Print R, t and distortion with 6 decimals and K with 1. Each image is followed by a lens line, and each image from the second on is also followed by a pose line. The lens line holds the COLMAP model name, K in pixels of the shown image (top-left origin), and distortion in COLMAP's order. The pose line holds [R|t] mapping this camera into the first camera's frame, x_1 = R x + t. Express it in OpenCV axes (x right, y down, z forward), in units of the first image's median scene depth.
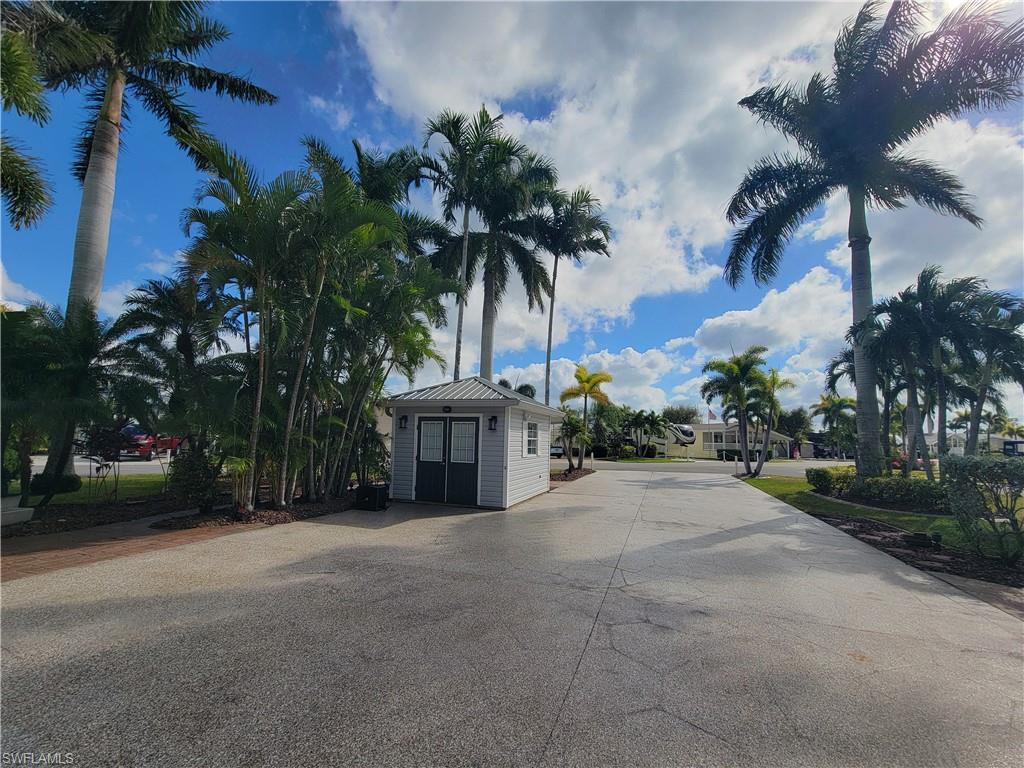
lens RADIAL K [[422.1, 0, 514.1], [0, 422.1, 395.1], [0, 0, 1]] dist [-0.010315, 0.003148]
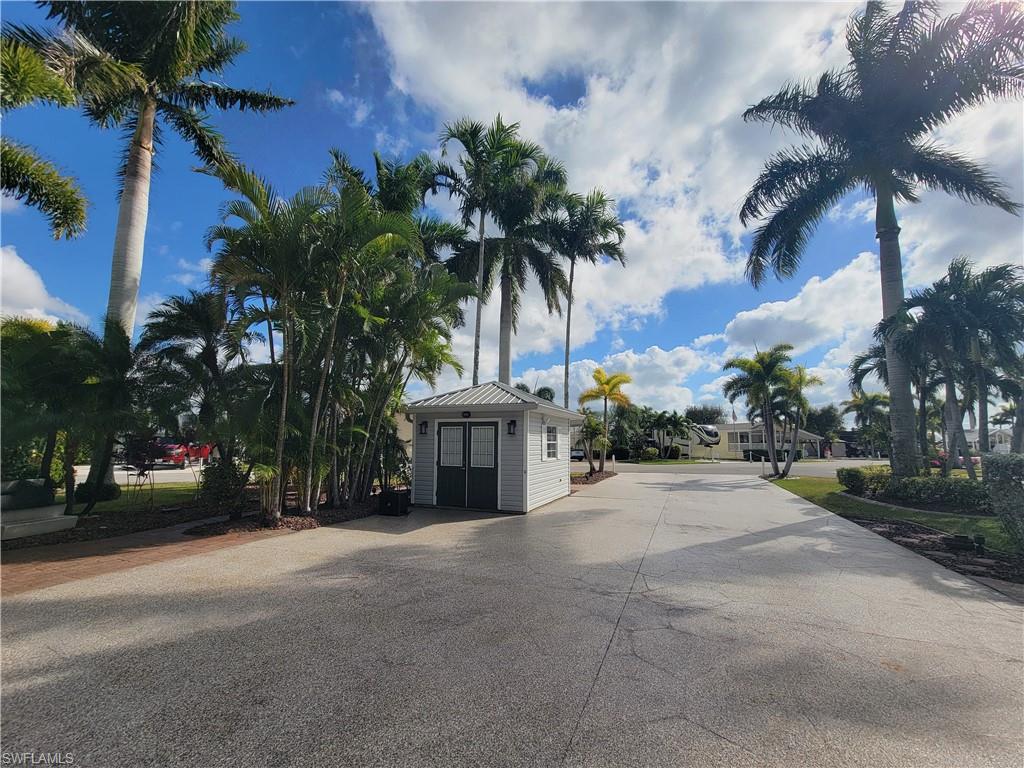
lens RADIAL K [[422.1, 0, 514.1], [0, 422.1, 395.0], [0, 0, 1]] dist [-0.010315, 0.003148]
pose [[0.998637, -0.020647, -0.047932, 0.006209], [0.020281, 0.999761, -0.008102, -0.002513], [0.048088, 0.007119, 0.998818, -0.002018]]
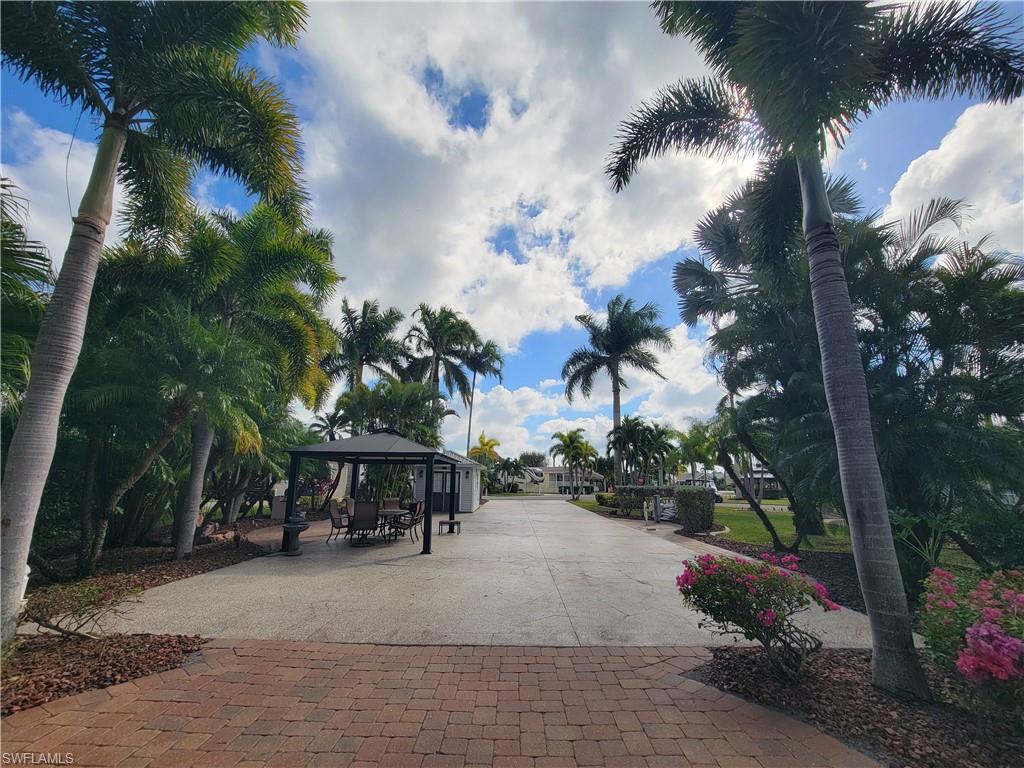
lens RADIAL K [[422.1, 0, 512.0], [0, 422.1, 375.3], [0, 0, 1]] dist [-0.010315, 0.003148]
pose [[0.942737, 0.062795, 0.327572, -0.862590], [-0.018994, 0.990631, -0.135238, -0.249244], [-0.332995, 0.121272, 0.935098, -1.778401]]
